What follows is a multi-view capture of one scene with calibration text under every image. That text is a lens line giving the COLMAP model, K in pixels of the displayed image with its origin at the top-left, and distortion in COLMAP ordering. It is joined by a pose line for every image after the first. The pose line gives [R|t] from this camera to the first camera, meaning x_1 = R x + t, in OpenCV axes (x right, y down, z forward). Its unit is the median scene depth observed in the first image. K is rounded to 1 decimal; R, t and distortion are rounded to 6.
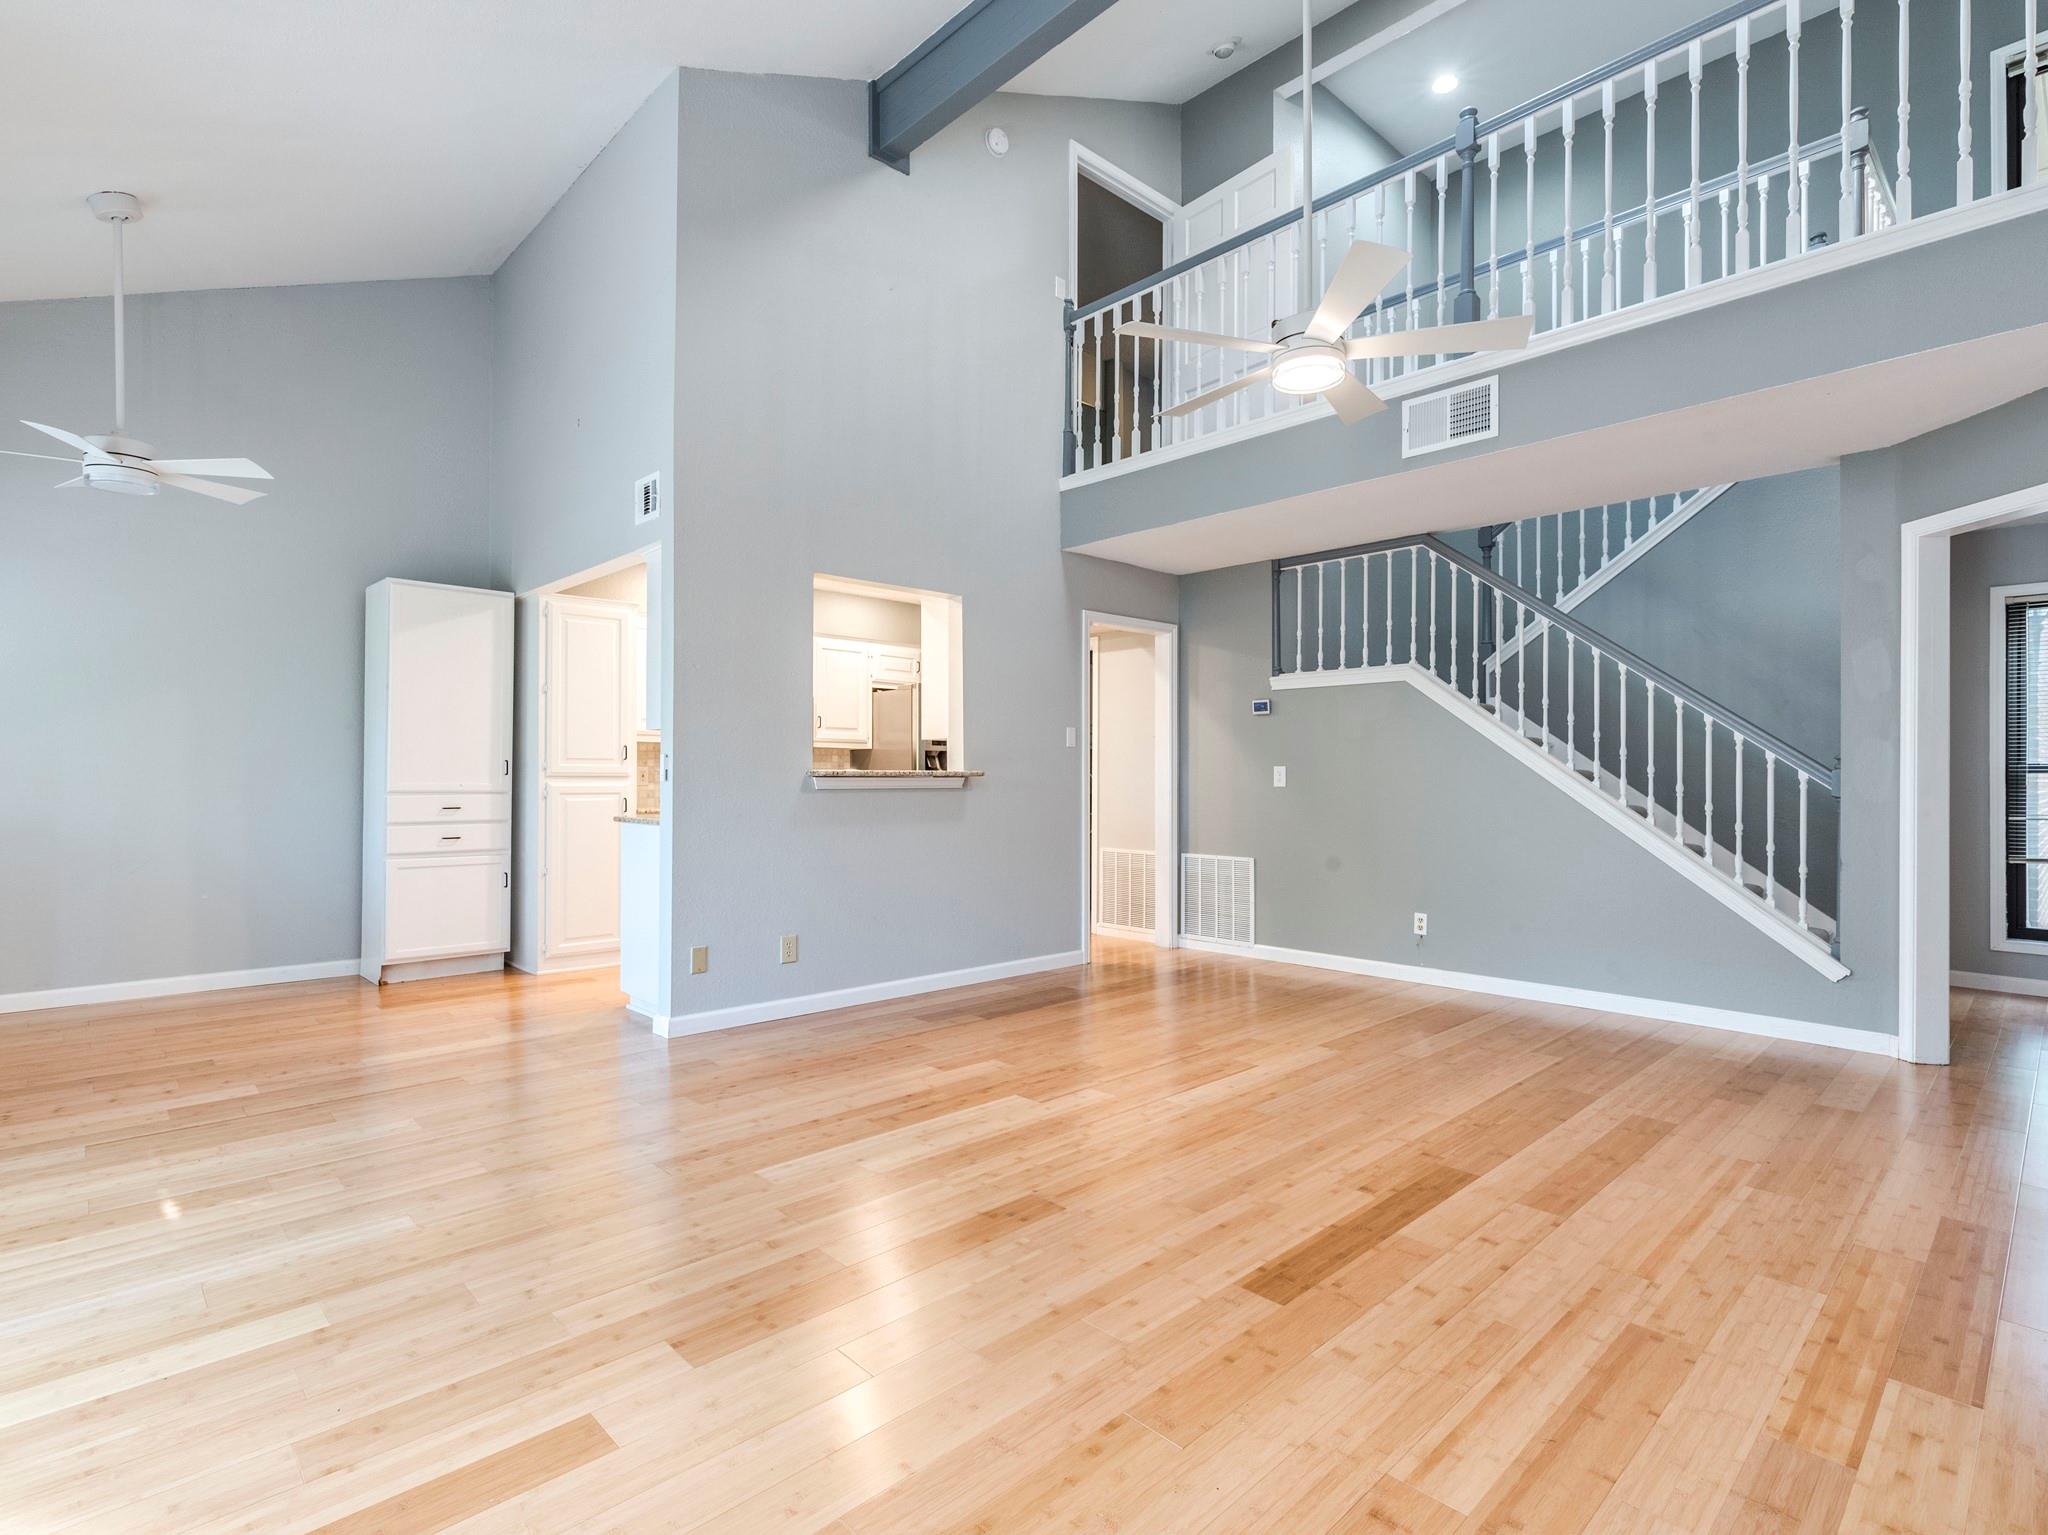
lens RADIAL K [[997.8, 0, 1024.0], [0, 997.8, 767.5], [0, 0, 1]] dist [0.001228, -0.000080]
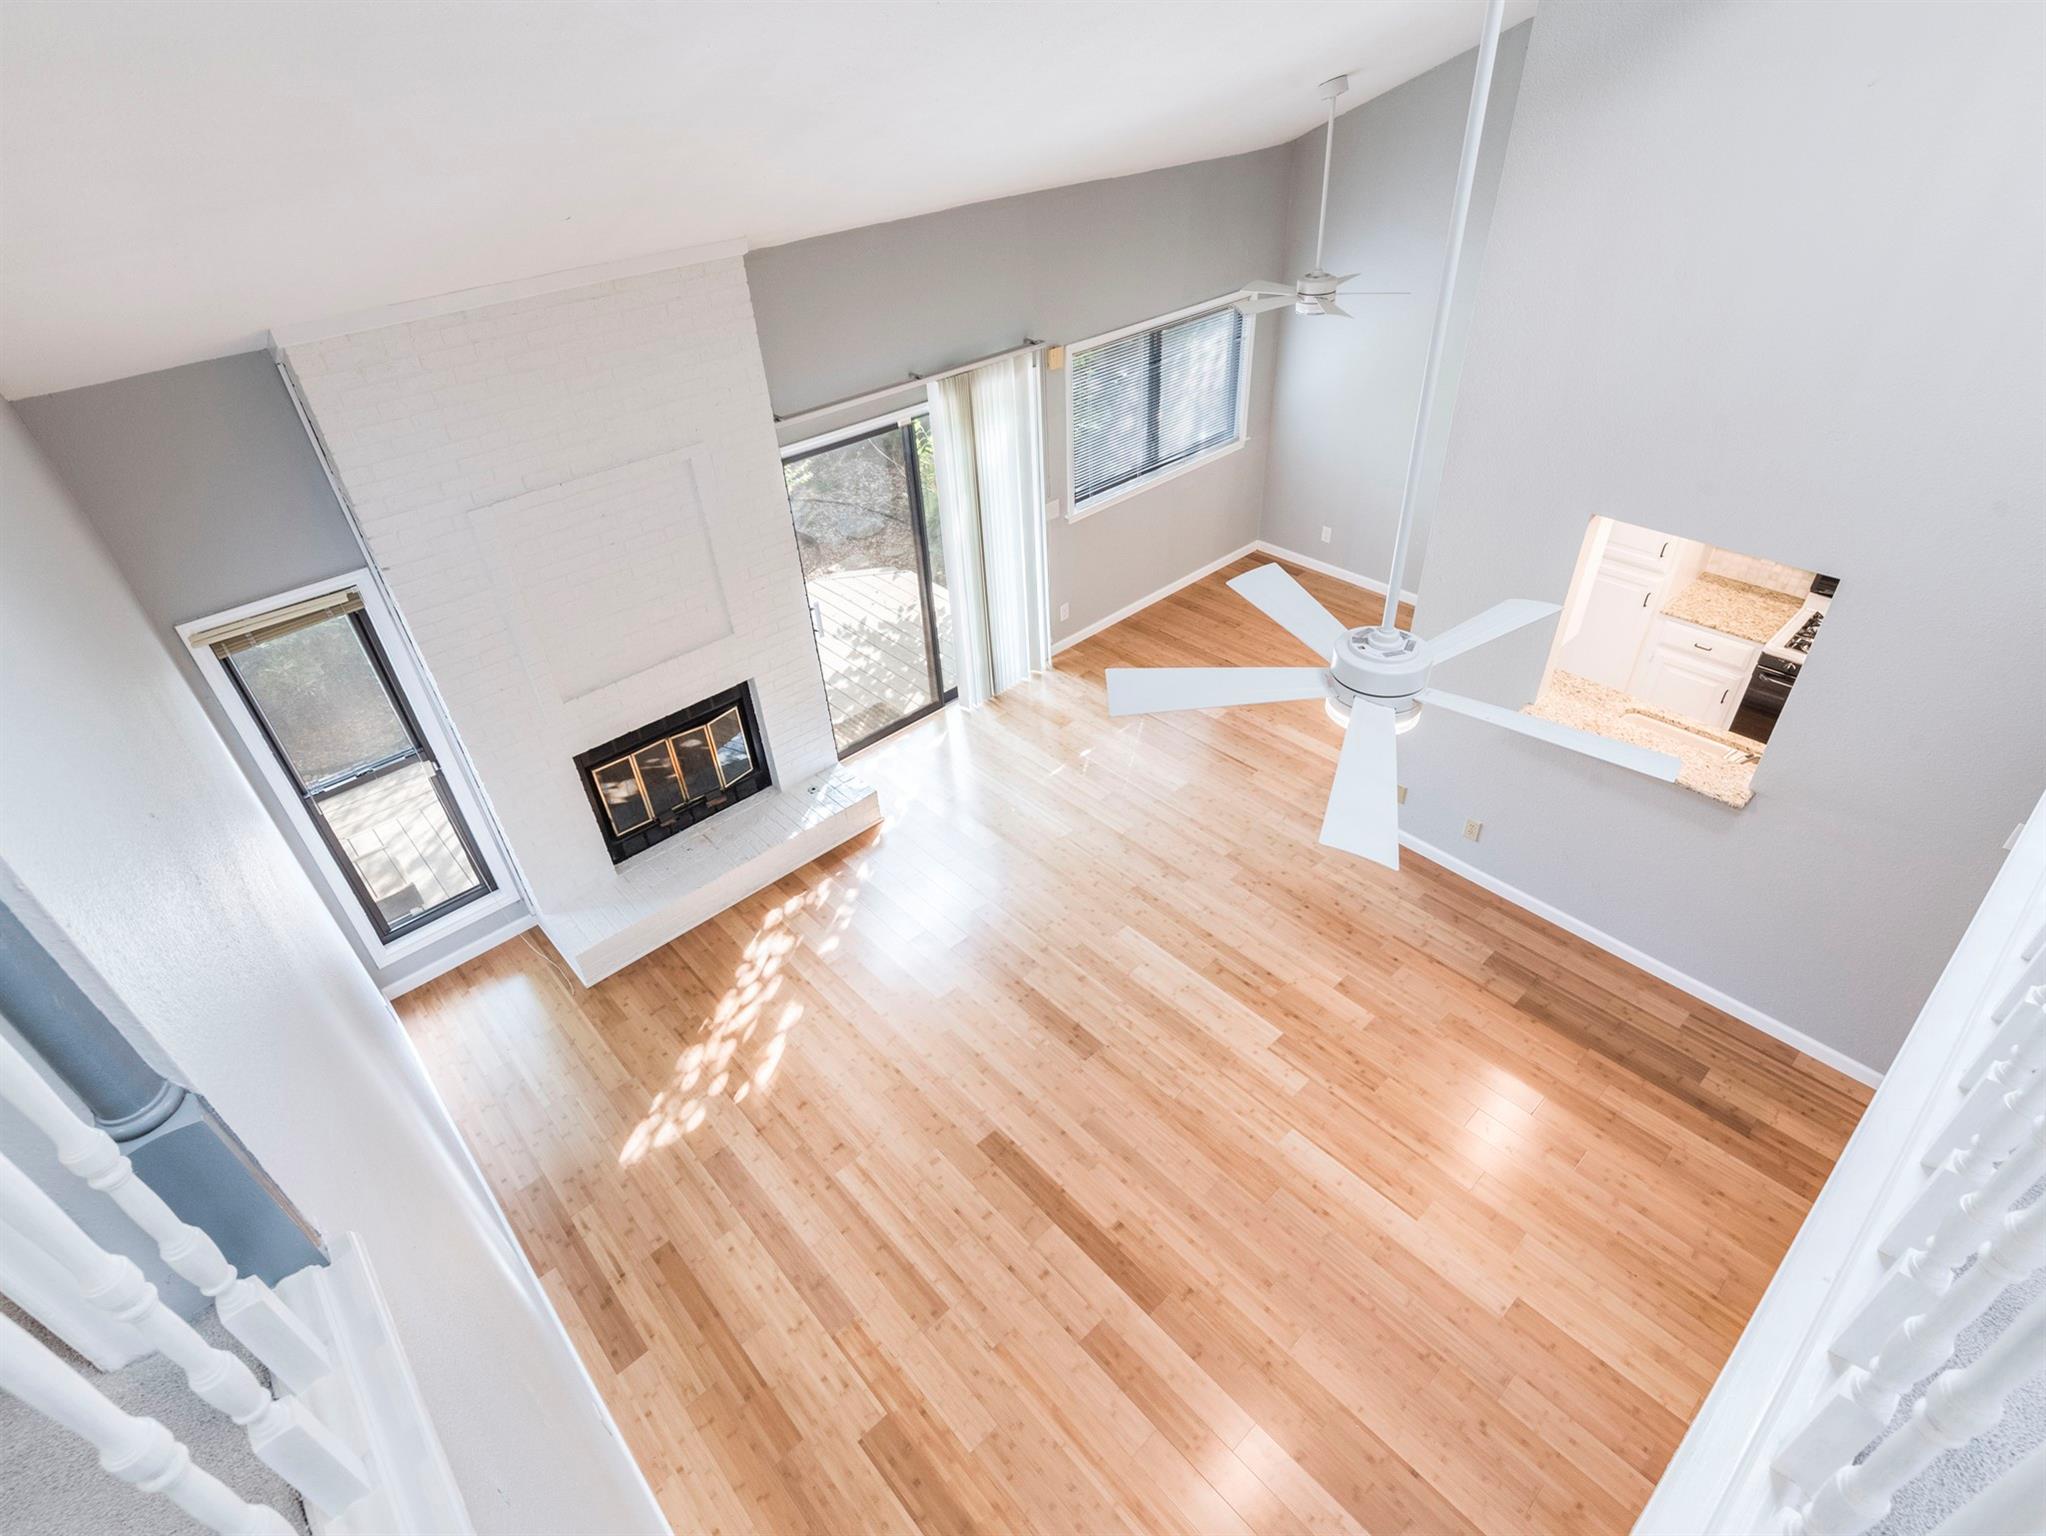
lens RADIAL K [[1060.4, 0, 1037.9], [0, 1060.4, 763.9], [0, 0, 1]] dist [0.001339, 0.000168]
pose [[-0.015591, 0.585788, -0.810314, 1.195254], [0.060293, 0.809489, 0.584031, -1.036067], [0.998059, -0.039750, -0.047940, 0.967286]]
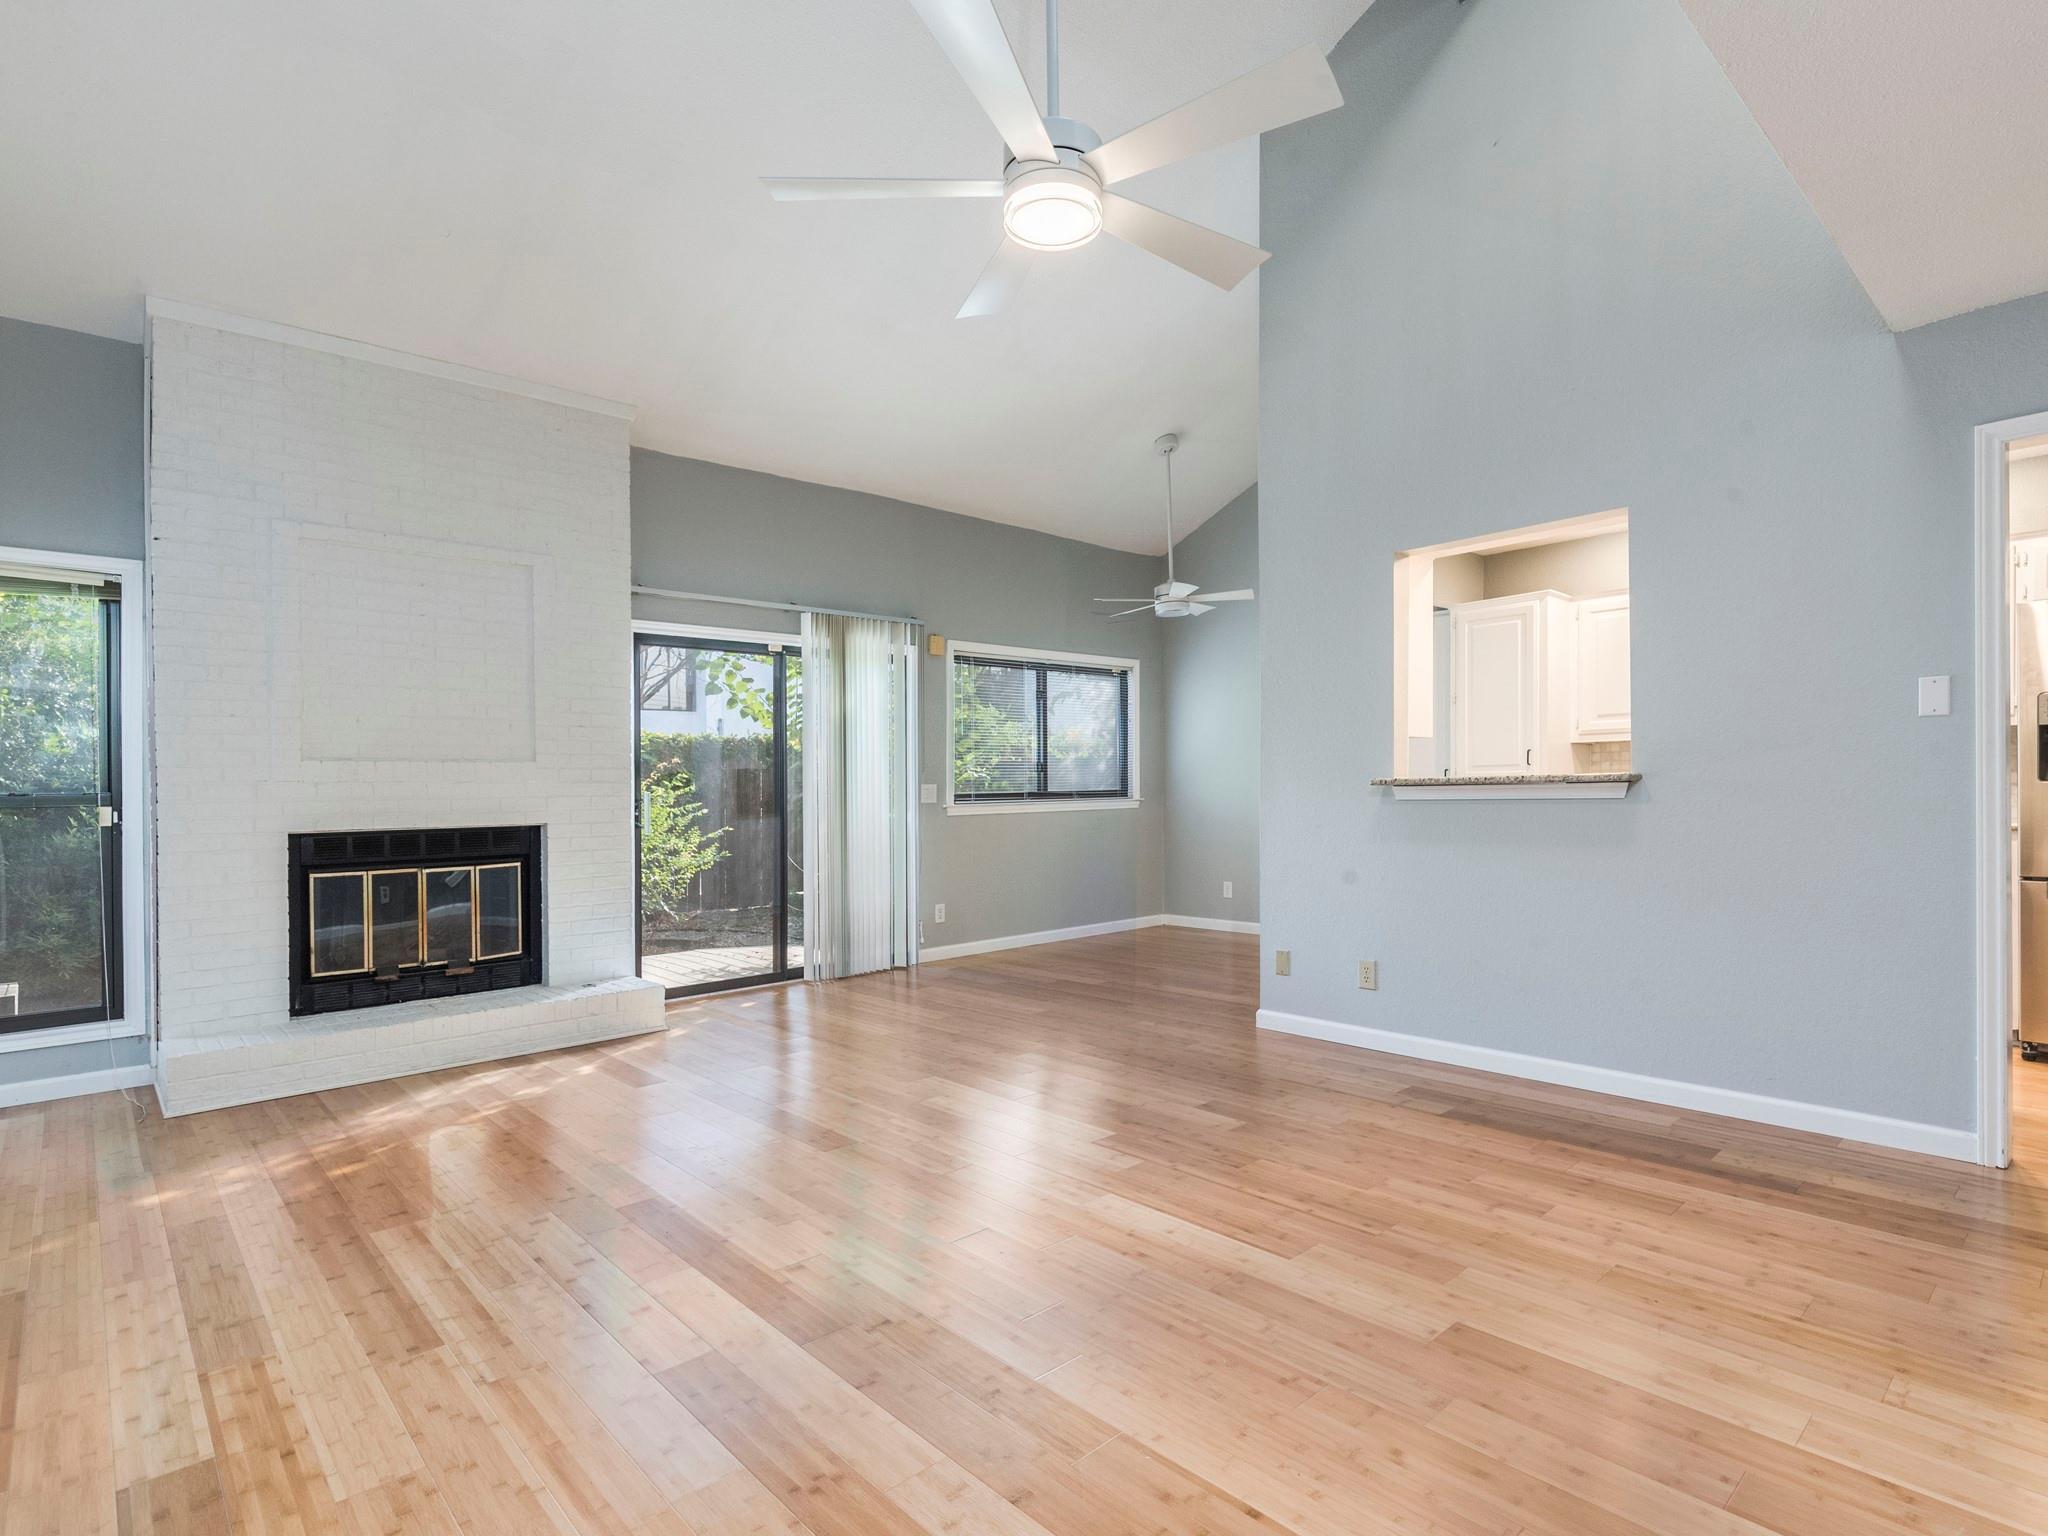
lens RADIAL K [[1050.0, 0, 1057.5], [0, 1050.0, 771.5], [0, 0, 1]] dist [0.003634, -0.002748]
pose [[-0.003032, -0.020687, -0.999781, 1.258730], [0.028663, 0.999373, -0.020765, 0.010519], [0.999585, -0.028720, -0.002437, 1.225229]]
